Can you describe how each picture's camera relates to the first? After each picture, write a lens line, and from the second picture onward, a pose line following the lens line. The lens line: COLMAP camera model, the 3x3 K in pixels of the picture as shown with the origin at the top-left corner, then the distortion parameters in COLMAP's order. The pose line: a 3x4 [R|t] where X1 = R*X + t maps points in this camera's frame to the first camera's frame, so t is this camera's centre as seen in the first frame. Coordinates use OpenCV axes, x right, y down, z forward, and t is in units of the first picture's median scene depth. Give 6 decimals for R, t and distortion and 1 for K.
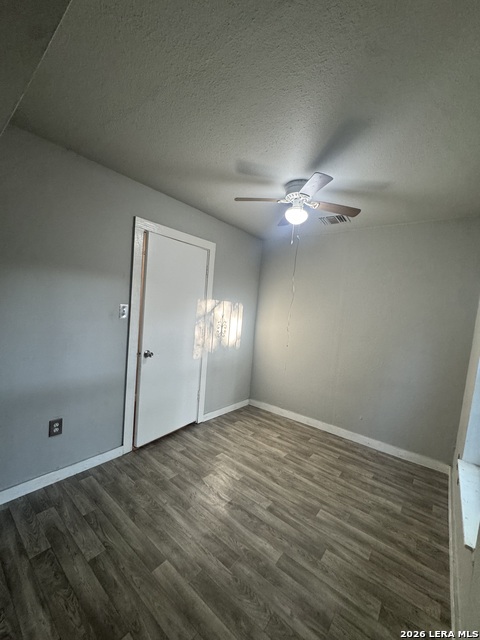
lens RADIAL K [[256.9, 0, 240.5], [0, 256.9, 322.0], [0, 0, 1]] dist [-0.001867, 0.000380]
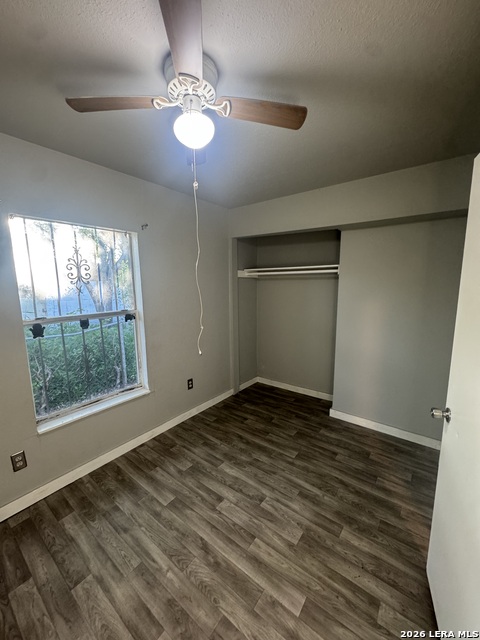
lens RADIAL K [[256.9, 0, 239.9], [0, 256.9, 320.5], [0, 0, 1]] dist [-0.001867, 0.000380]
pose [[-0.996698, -0.074083, -0.033227, 0.129383], [-0.079218, 0.977006, 0.197948, -0.153738], [0.017799, 0.199926, -0.979649, 1.907543]]
